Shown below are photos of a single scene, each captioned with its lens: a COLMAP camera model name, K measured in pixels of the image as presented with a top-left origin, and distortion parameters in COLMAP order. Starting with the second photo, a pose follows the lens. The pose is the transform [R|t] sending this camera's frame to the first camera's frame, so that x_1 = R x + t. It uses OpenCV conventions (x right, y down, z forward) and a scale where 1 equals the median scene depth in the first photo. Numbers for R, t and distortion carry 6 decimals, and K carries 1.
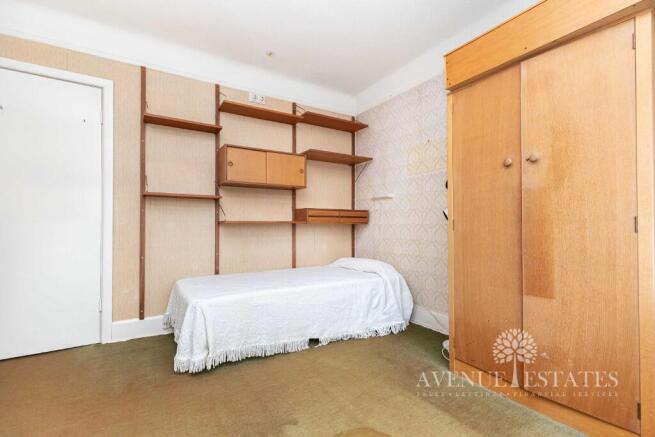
lens RADIAL K [[299.6, 0, 326.2], [0, 299.6, 220.9], [0, 0, 1]] dist [0.001038, 0.000073]
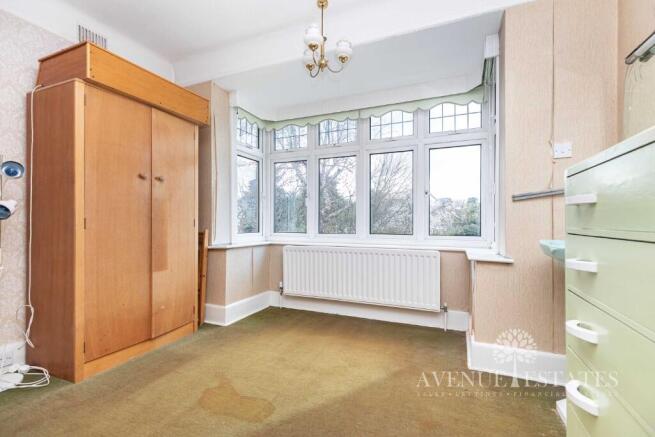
lens RADIAL K [[299.6, 0, 326.2], [0, 299.6, 220.9], [0, 0, 1]] dist [0.001038, 0.000073]
pose [[-0.584115, -0.004340, 0.811659, -0.978911], [-0.013523, 0.999899, -0.004385, -0.001649], [-0.811558, -0.013537, -0.584114, 1.170033]]
